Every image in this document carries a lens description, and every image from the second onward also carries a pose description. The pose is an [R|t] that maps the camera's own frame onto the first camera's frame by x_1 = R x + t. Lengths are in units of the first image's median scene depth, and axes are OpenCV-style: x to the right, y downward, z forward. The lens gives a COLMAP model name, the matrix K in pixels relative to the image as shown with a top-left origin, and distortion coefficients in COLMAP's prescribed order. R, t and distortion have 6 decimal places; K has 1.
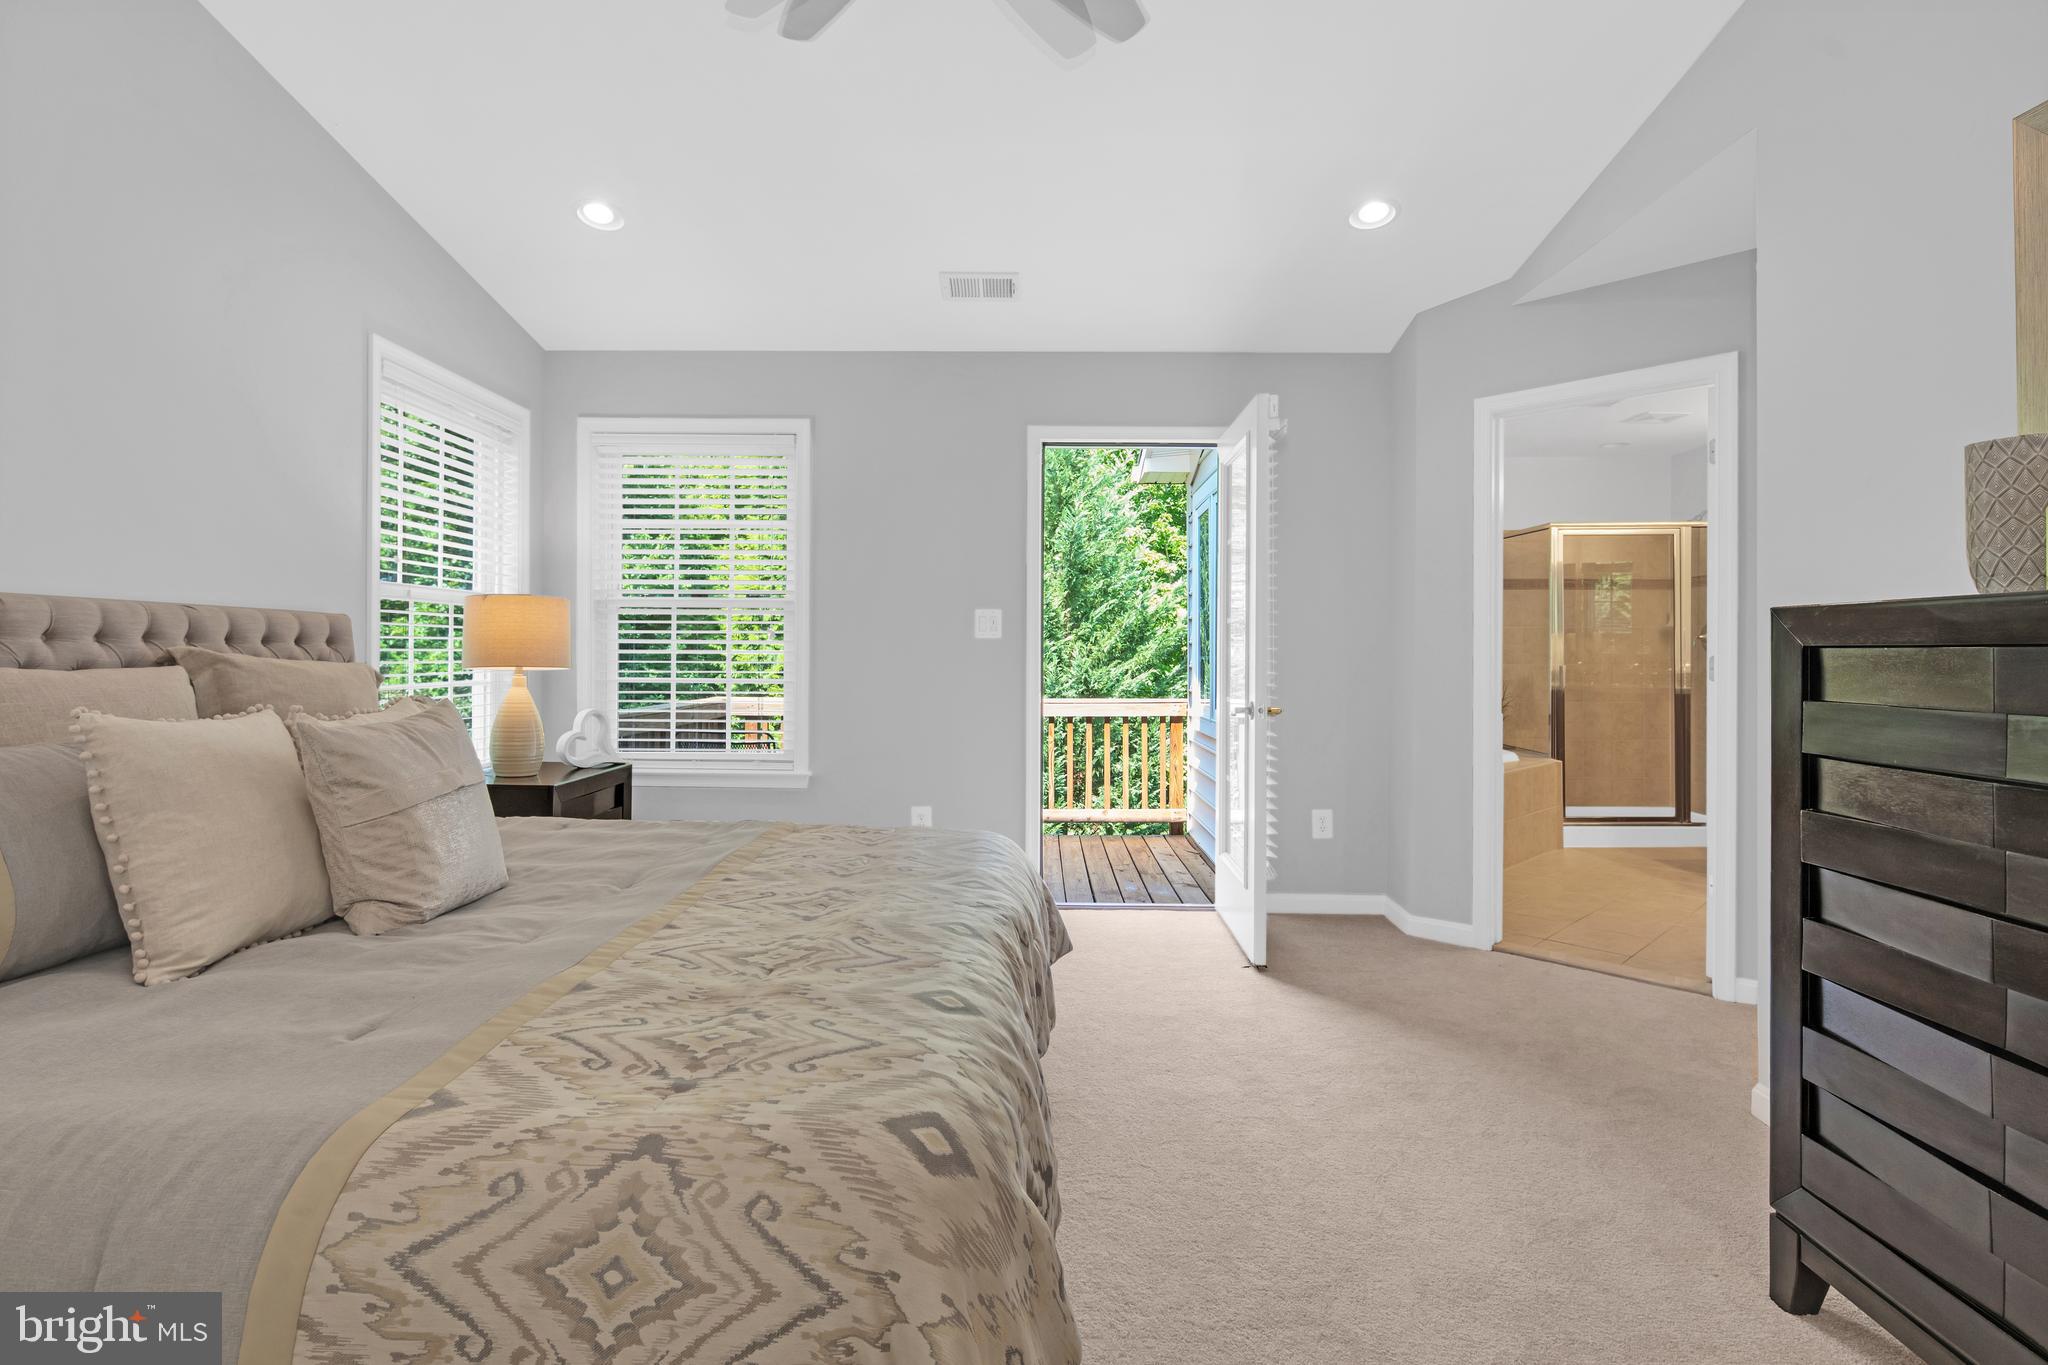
lens RADIAL K [[1002.6, 0, 1024.6], [0, 1002.6, 651.4], [0, 0, 1]] dist [-0.001842, -0.001057]
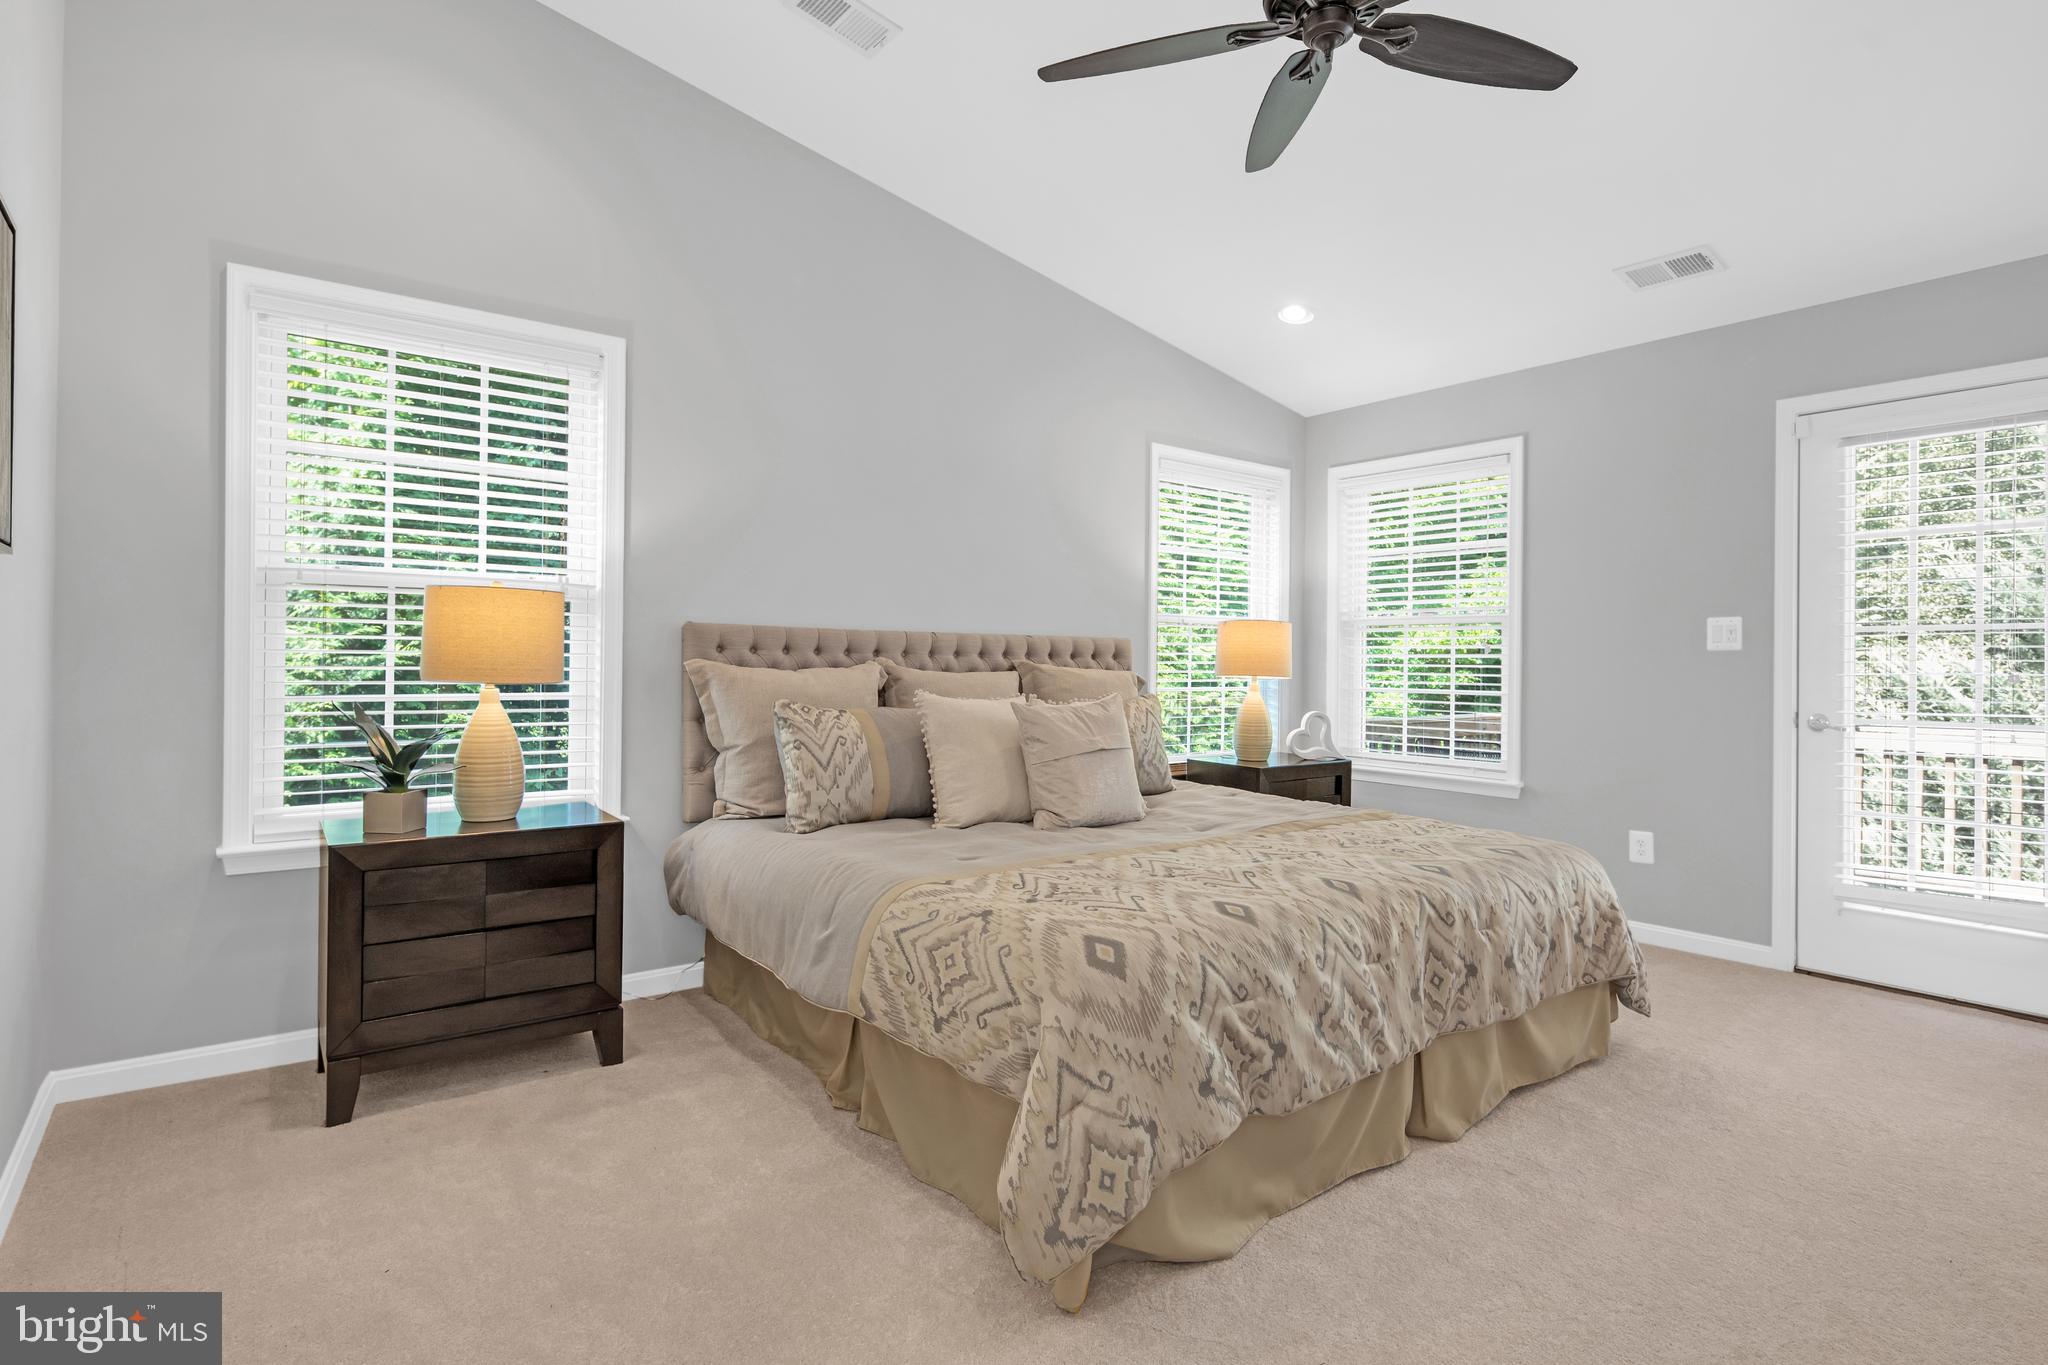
lens RADIAL K [[1025.9, 0, 1022.3], [0, 1025.9, 655.7], [0, 0, 1]] dist [0.000336, -0.000483]
pose [[0.620286, -0.004125, -0.784365, 0.547548], [-0.003432, 0.999962, -0.007973, 0.002114], [0.784368, 0.007637, 0.620249, -0.084239]]
